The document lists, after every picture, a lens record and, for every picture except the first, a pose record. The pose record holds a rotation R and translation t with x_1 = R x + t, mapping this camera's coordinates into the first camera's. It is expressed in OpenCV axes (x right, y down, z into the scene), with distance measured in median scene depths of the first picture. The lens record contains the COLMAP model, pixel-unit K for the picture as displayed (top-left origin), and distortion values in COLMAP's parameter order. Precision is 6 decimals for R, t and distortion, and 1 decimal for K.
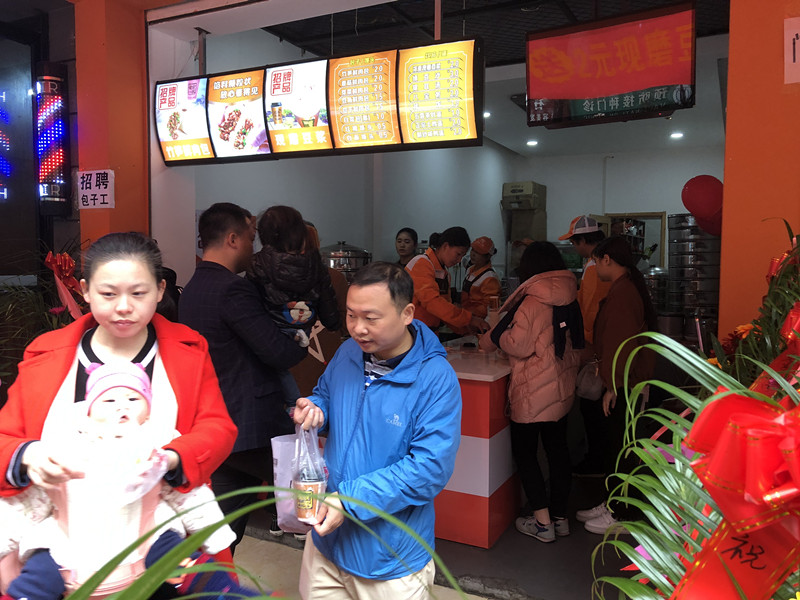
lens RADIAL K [[647.7, 0, 403.0], [0, 647.7, 297.4], [0, 0, 1]] dist [0.005080, 0.003987]
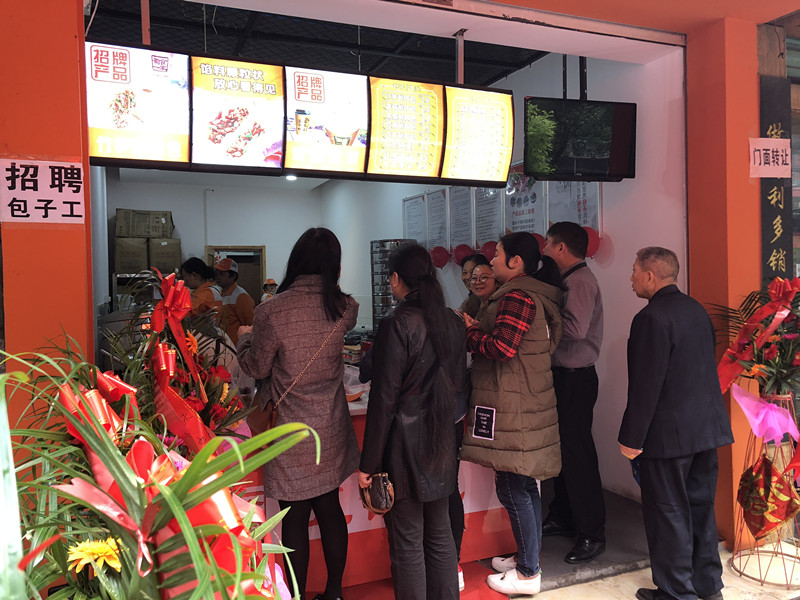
lens RADIAL K [[649.8, 0, 400.0], [0, 649.8, 300.0], [0, 0, 1]] dist [0.007815, 0.005055]
pose [[0.646121, -0.035672, 0.762401, -0.737060], [0.071793, 0.997319, -0.014180, -0.033365], [-0.759851, 0.063897, 0.646949, 0.363226]]
